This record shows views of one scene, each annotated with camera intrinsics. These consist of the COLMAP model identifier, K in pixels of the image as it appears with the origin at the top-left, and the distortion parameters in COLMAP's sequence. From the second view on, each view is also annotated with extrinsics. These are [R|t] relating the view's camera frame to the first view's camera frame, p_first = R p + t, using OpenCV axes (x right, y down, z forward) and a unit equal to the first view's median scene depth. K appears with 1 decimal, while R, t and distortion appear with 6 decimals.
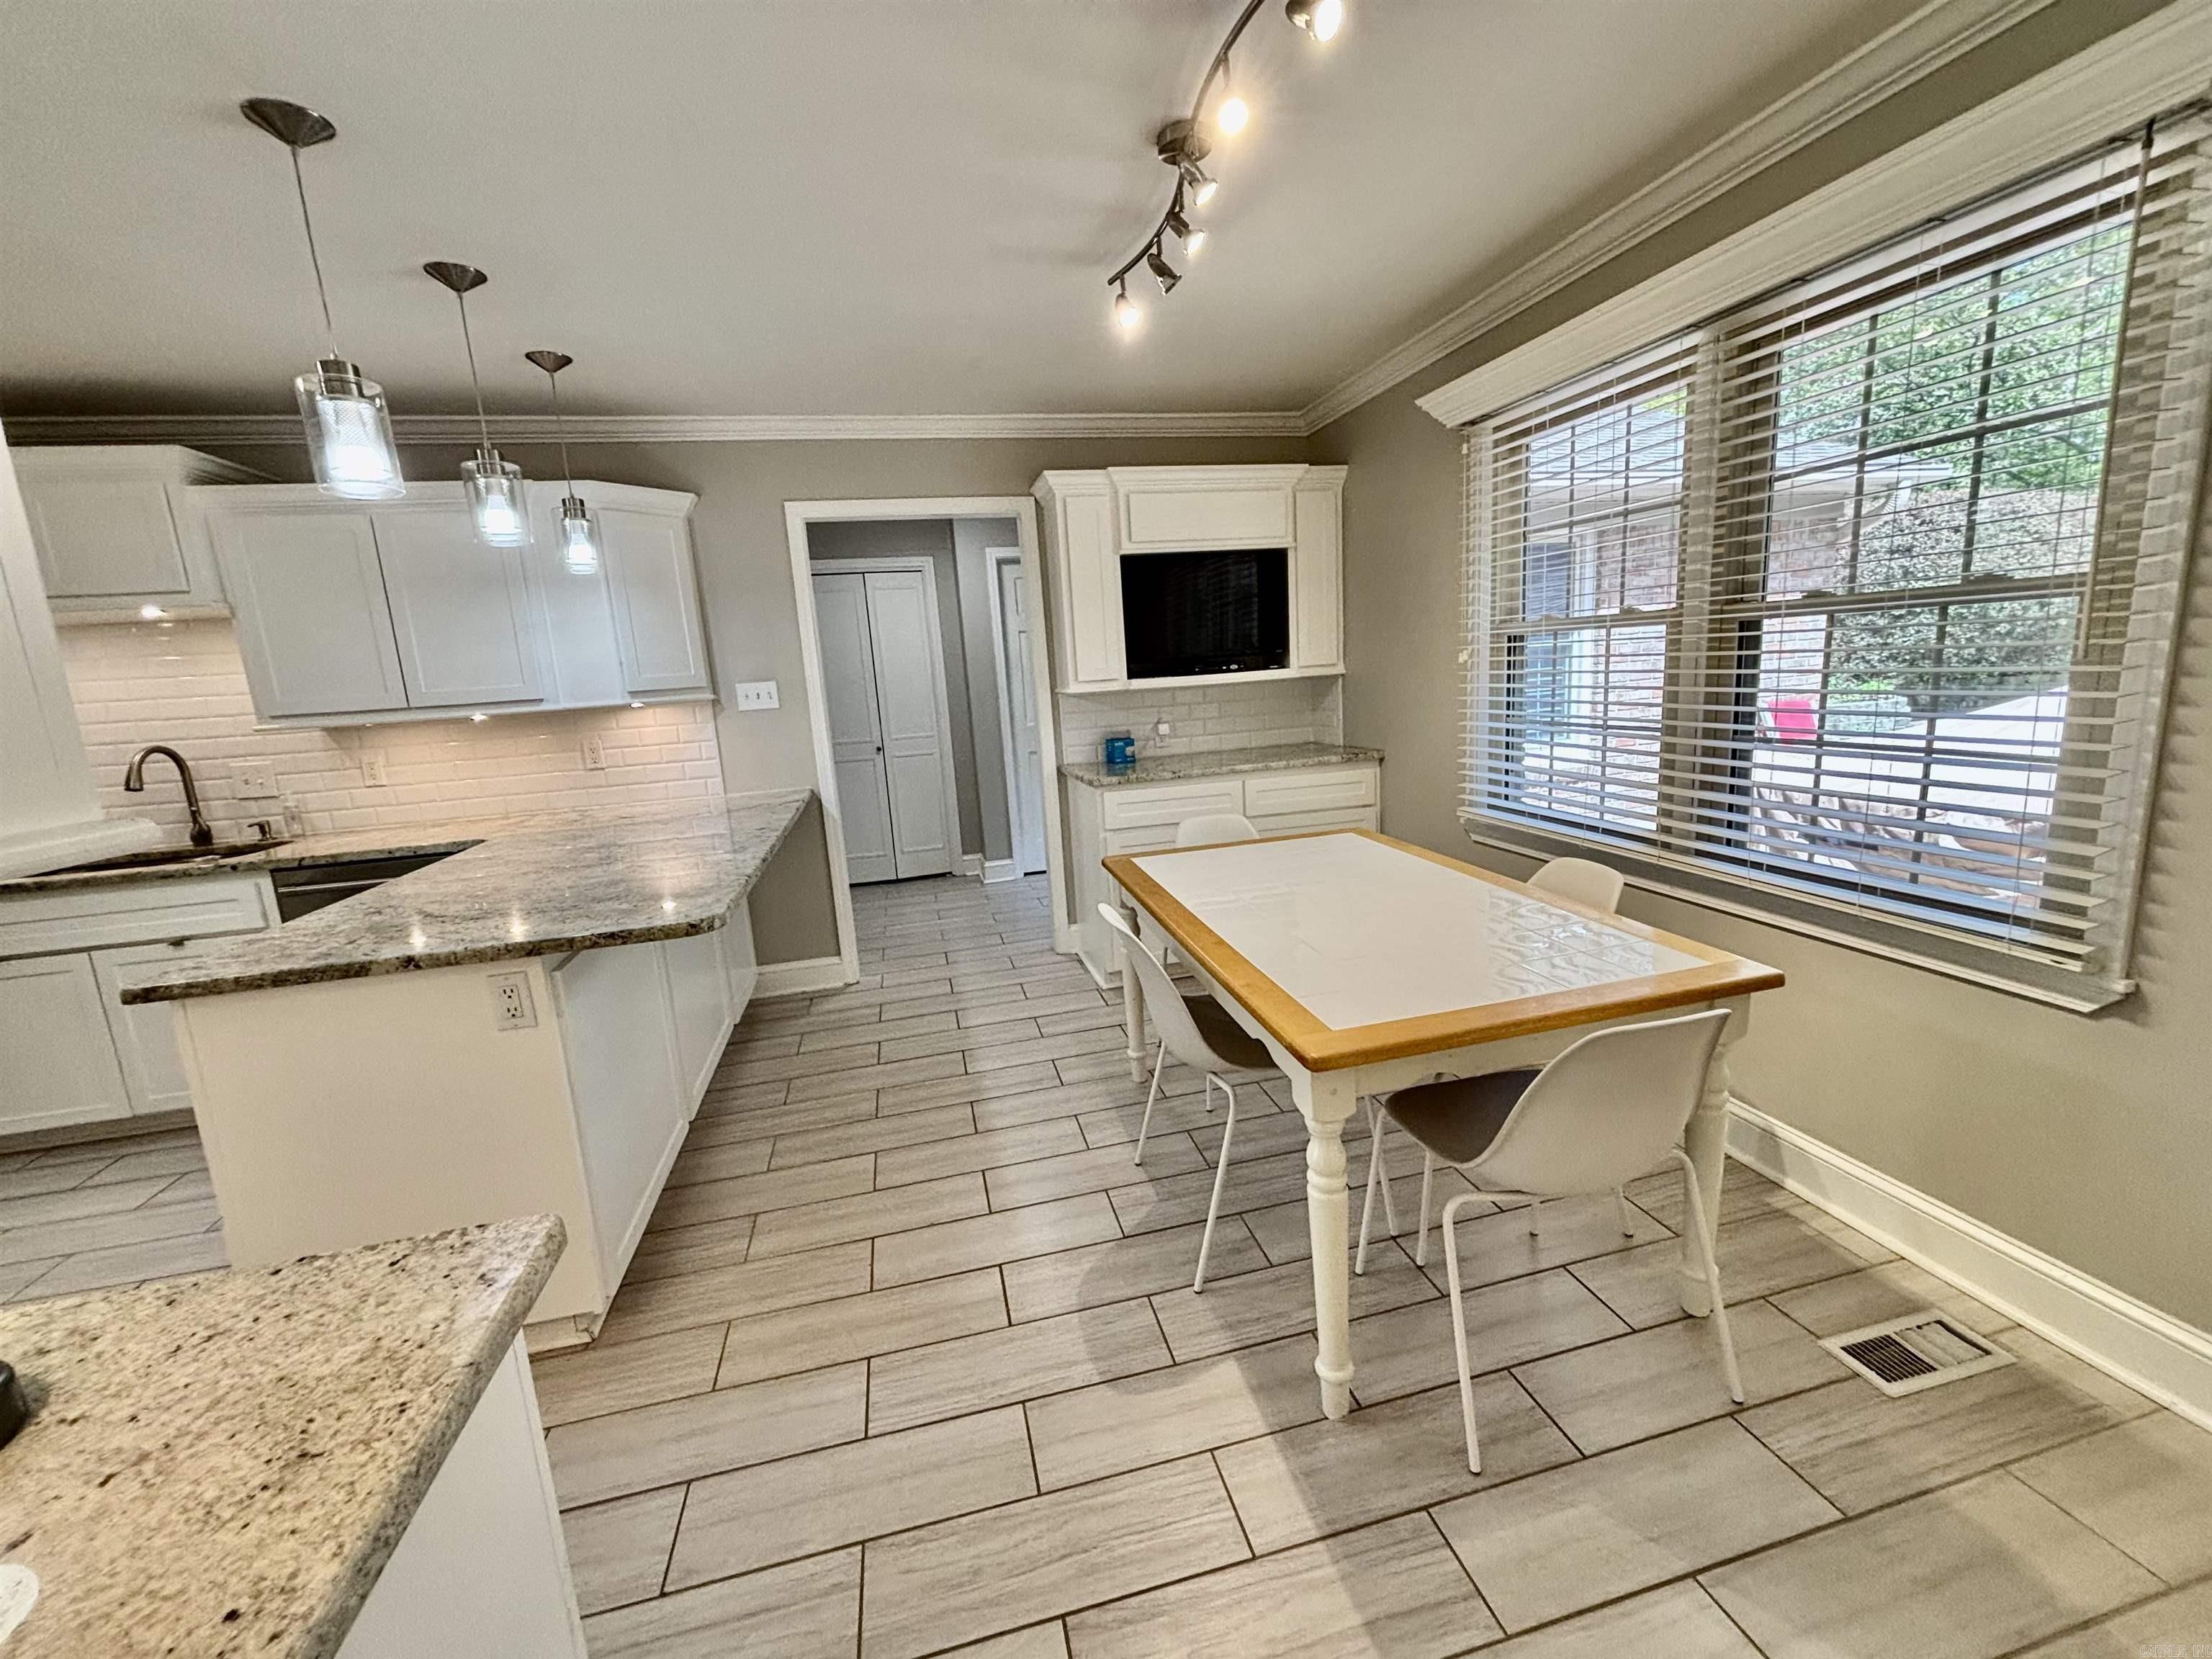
lens RADIAL K [[888.7, 0, 1106.8], [0, 888.7, 821.9], [0, 0, 1]] dist [0.000070, 0.001023]
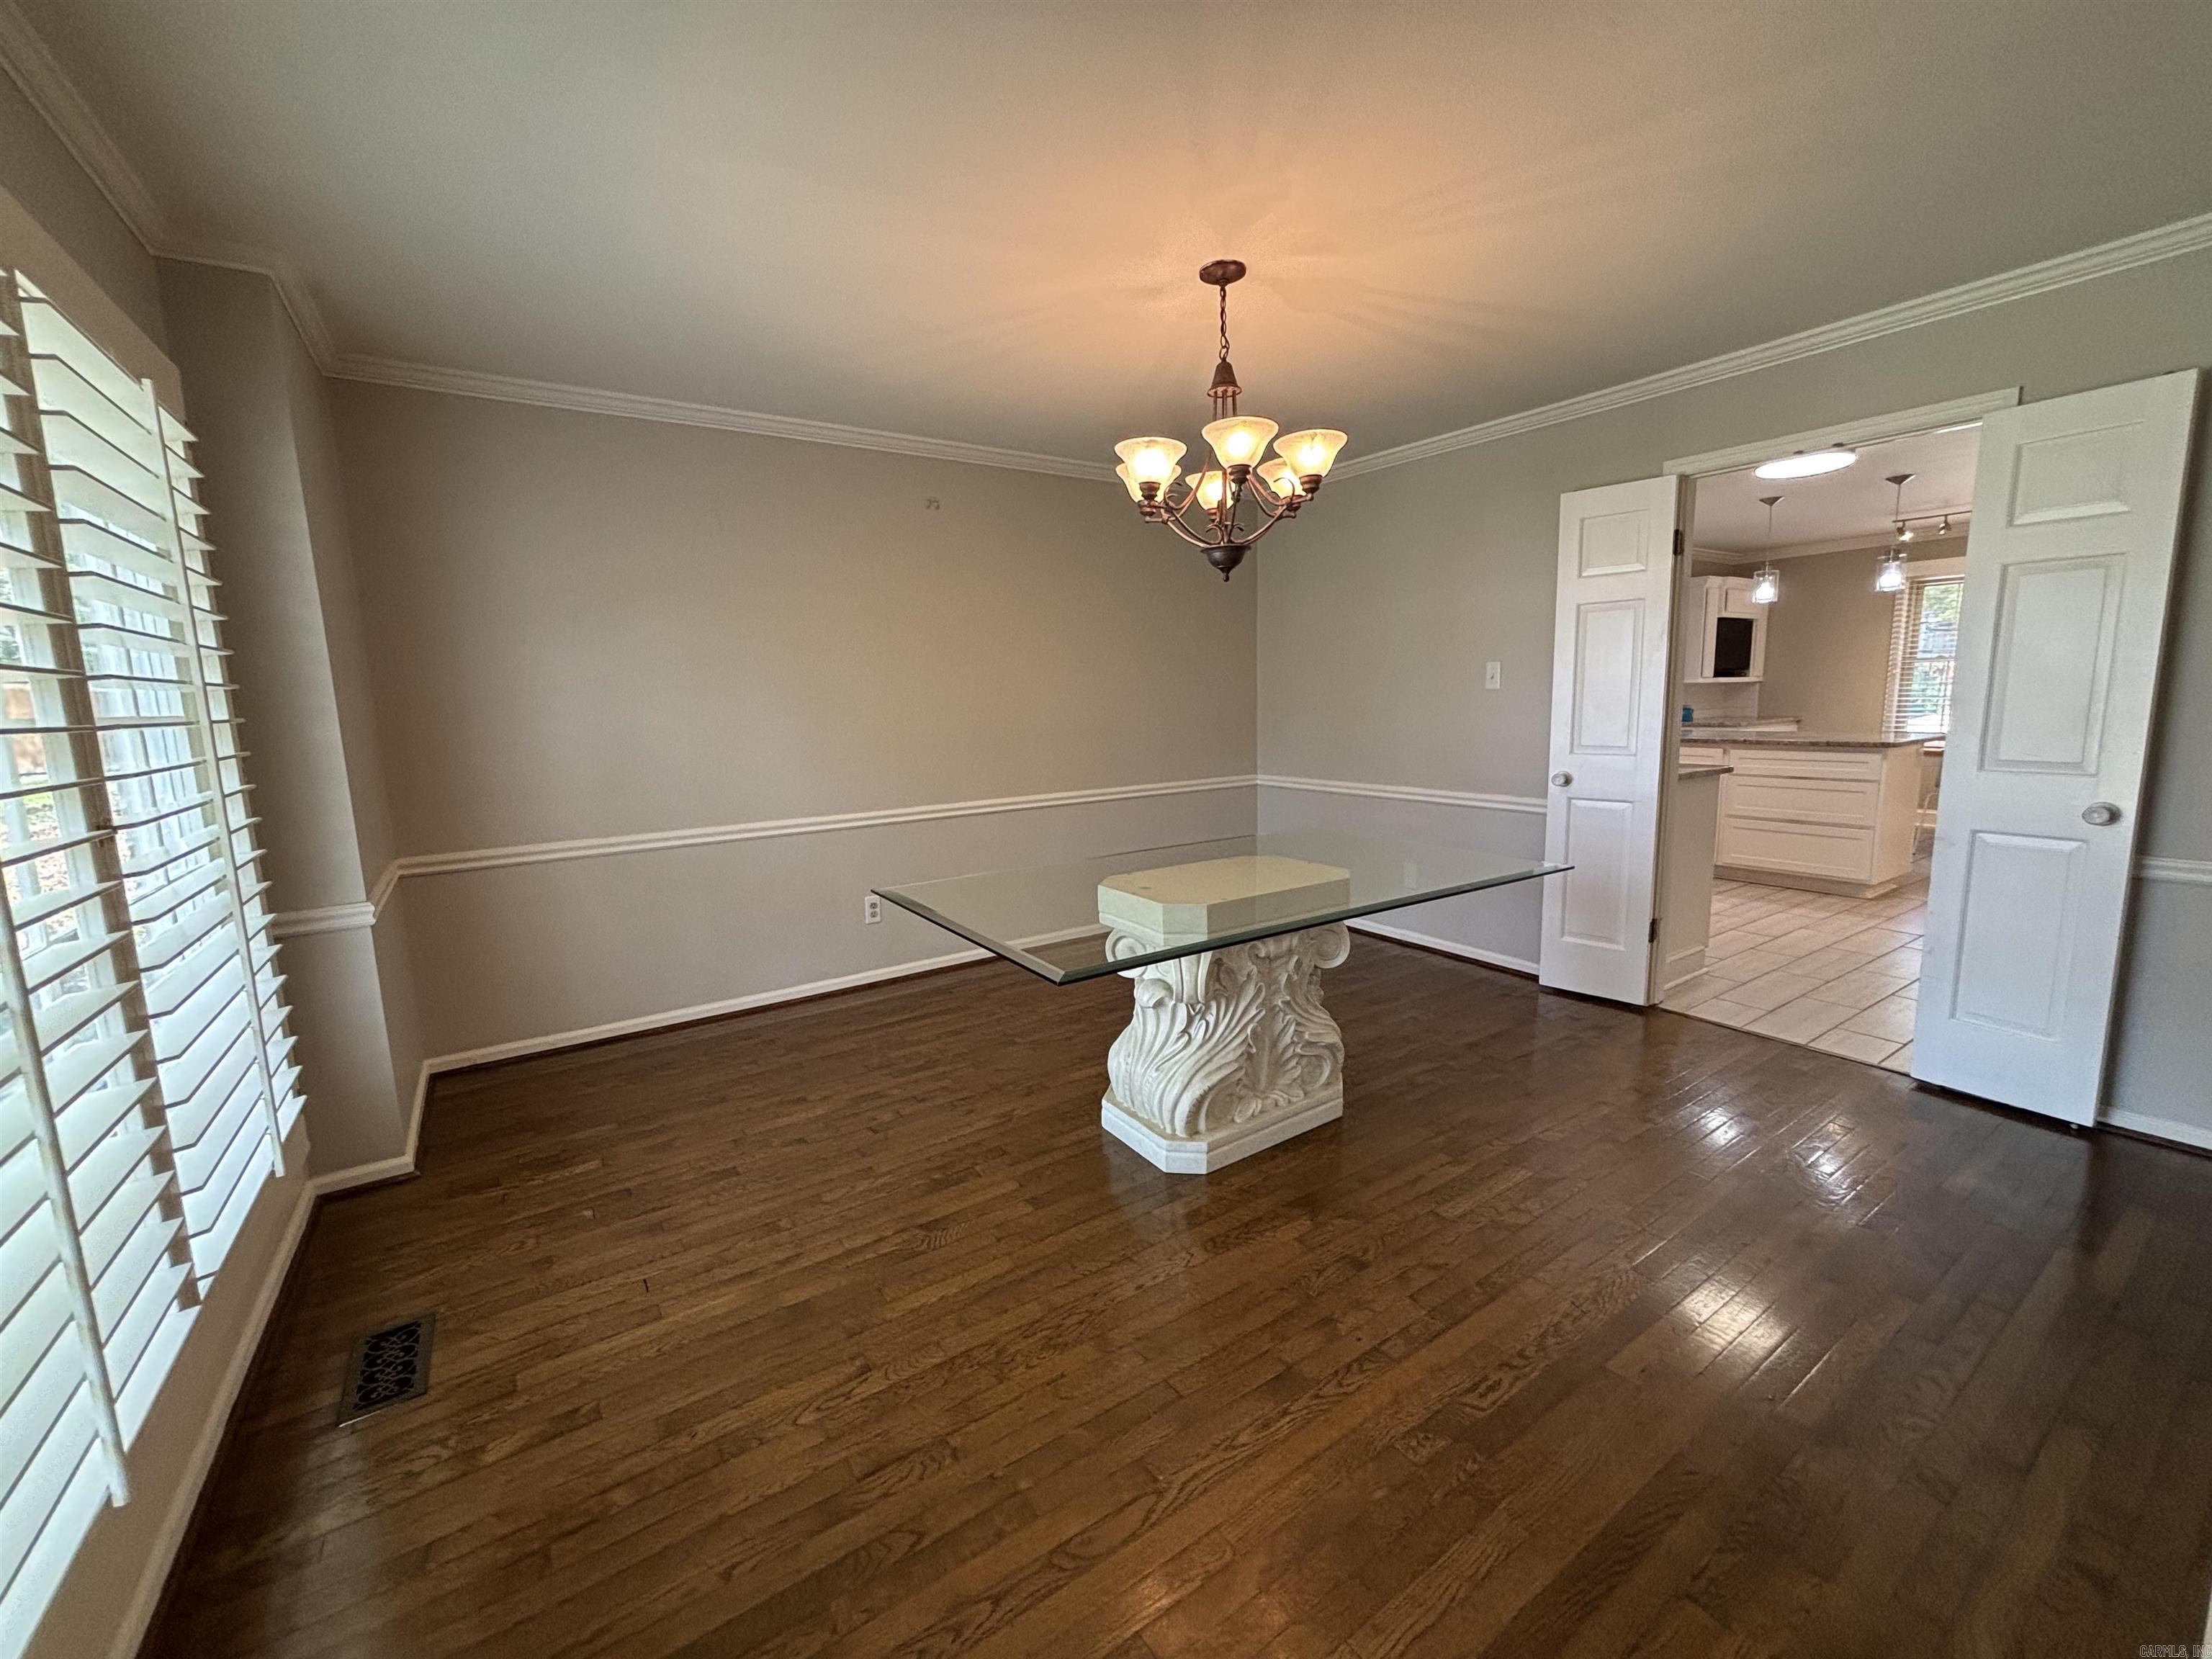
lens RADIAL K [[887.5, 0, 1101.3], [0, 887.5, 820.3], [0, 0, 1]] dist [0.001377, 0.000075]
pose [[0.938068, -0.010771, 0.346285, -2.275975], [0.027666, 0.998653, -0.043885, 0.245928], [-0.345346, 0.050747, 0.937103, -0.449622]]
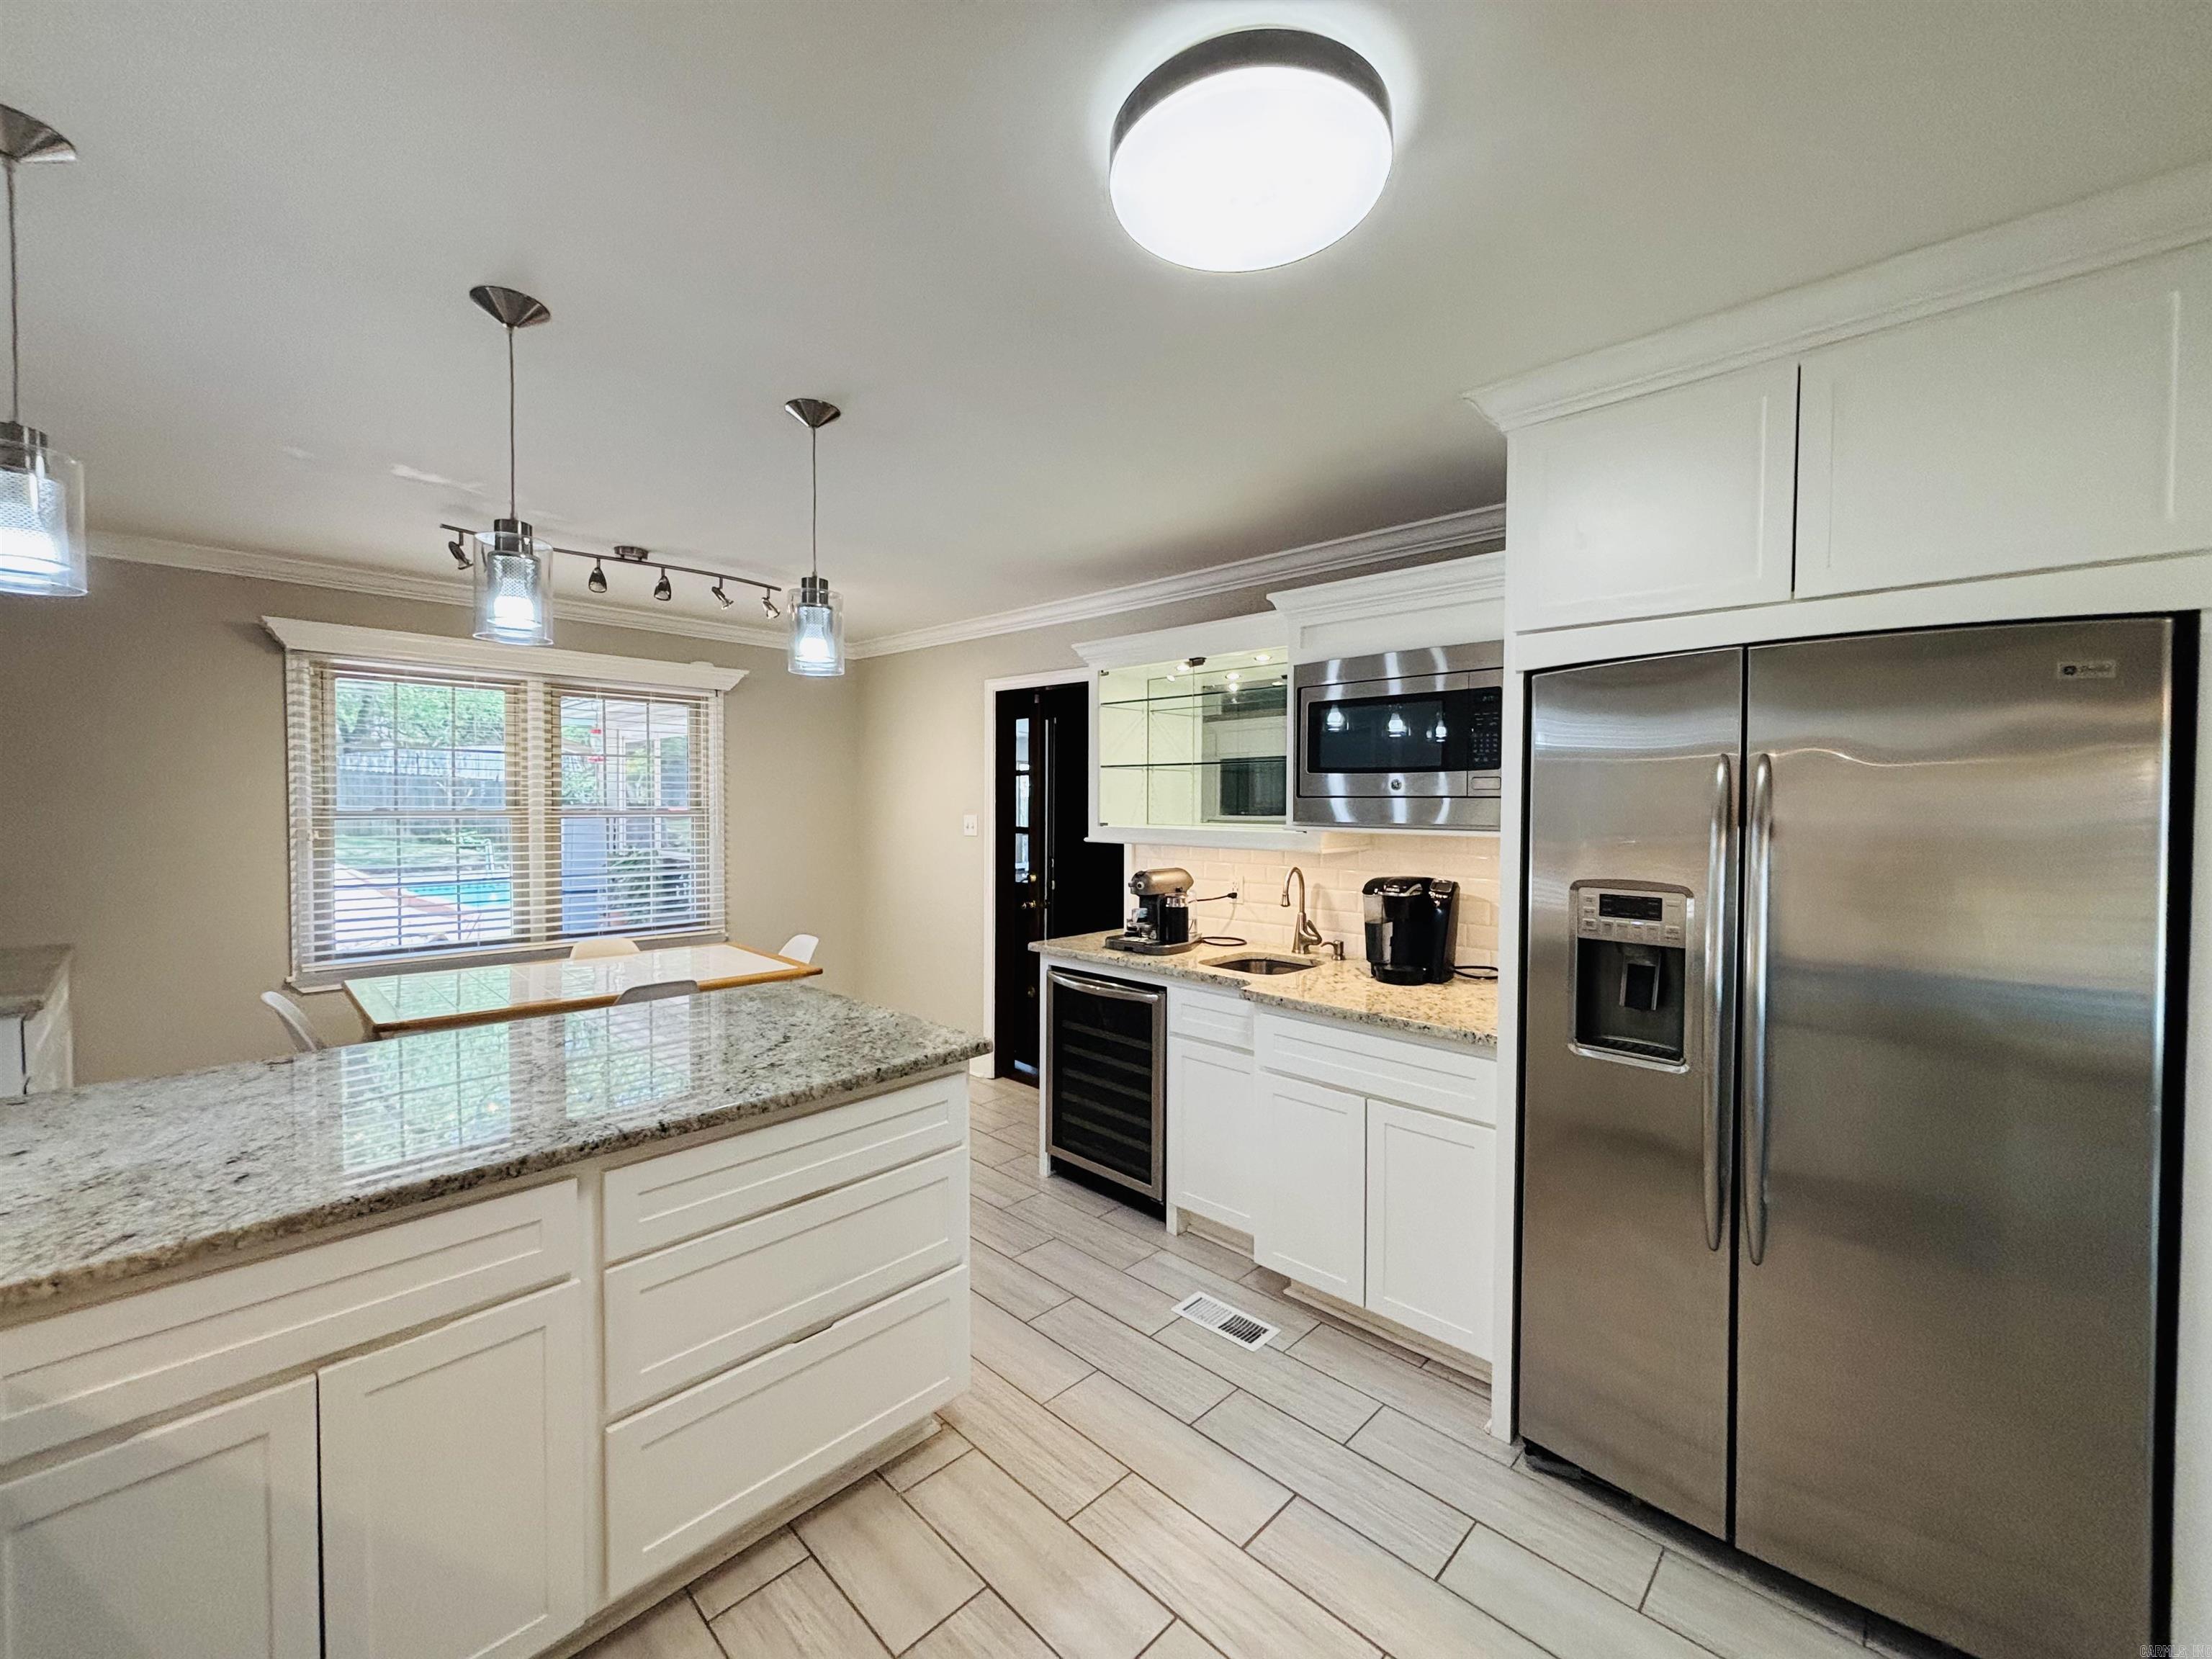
lens RADIAL K [[888.7, 0, 1110.9], [0, 888.7, 824.1], [0, 0, 1]] dist [0.000070, 0.001023]
pose [[-0.542777, 0.041952, 0.838828, -1.091743], [0.177717, 0.981873, 0.065888, -0.084231], [-0.820859, 0.184837, -0.540394, 0.710646]]
